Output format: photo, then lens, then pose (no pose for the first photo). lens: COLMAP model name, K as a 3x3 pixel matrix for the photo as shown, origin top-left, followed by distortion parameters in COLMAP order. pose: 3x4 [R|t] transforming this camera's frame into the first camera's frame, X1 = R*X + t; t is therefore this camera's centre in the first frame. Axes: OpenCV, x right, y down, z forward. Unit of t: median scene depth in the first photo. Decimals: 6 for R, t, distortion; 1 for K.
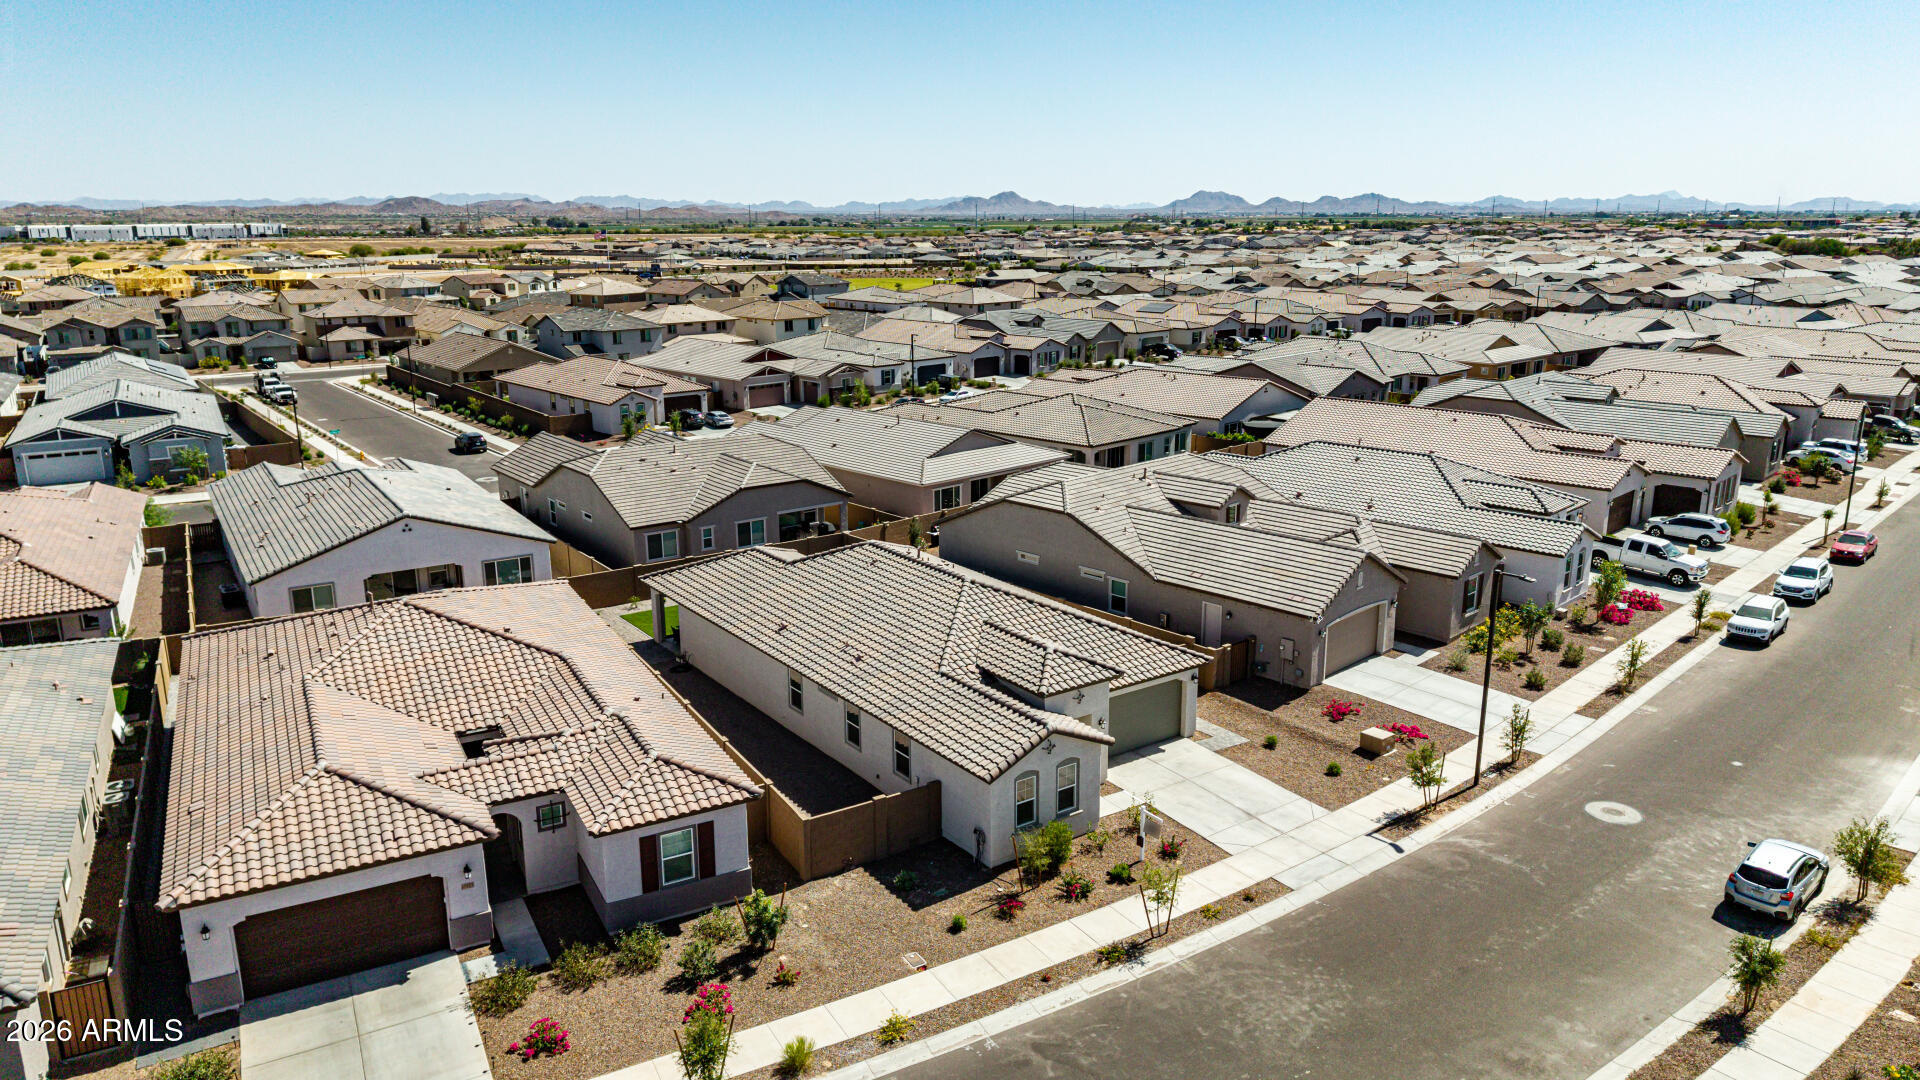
lens RADIAL K [[1249.3, 0, 962.9], [0, 1249.3, 531.9], [0, 0, 1]] dist [0.044186, -0.033066]
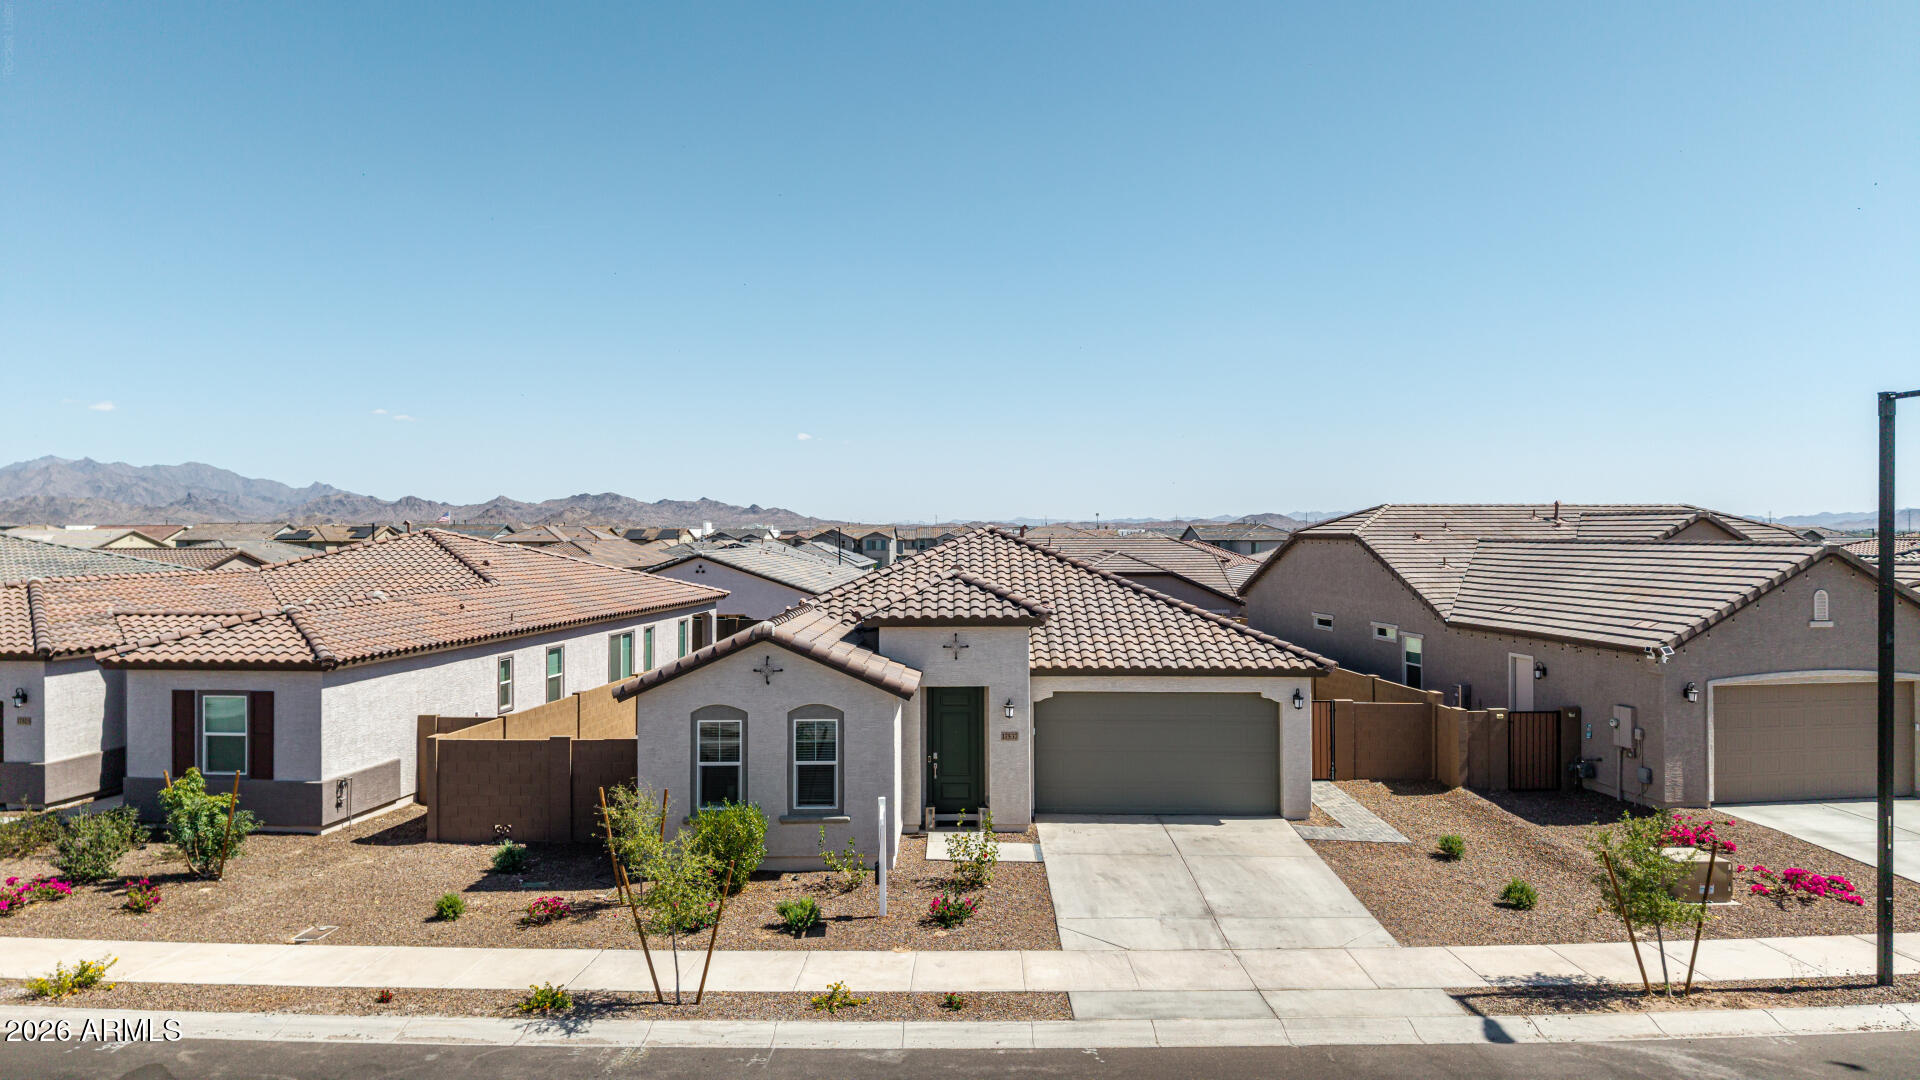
lens RADIAL K [[1249.3, 0, 962.9], [0, 1249.3, 531.9], [0, 0, 1]] dist [0.044186, -0.033066]
pose [[0.814637, 0.001292, -0.579970, 0.418237], [-0.135632, 0.972692, -0.188344, 0.185347], [0.563889, 0.232094, 0.792566, 0.535198]]
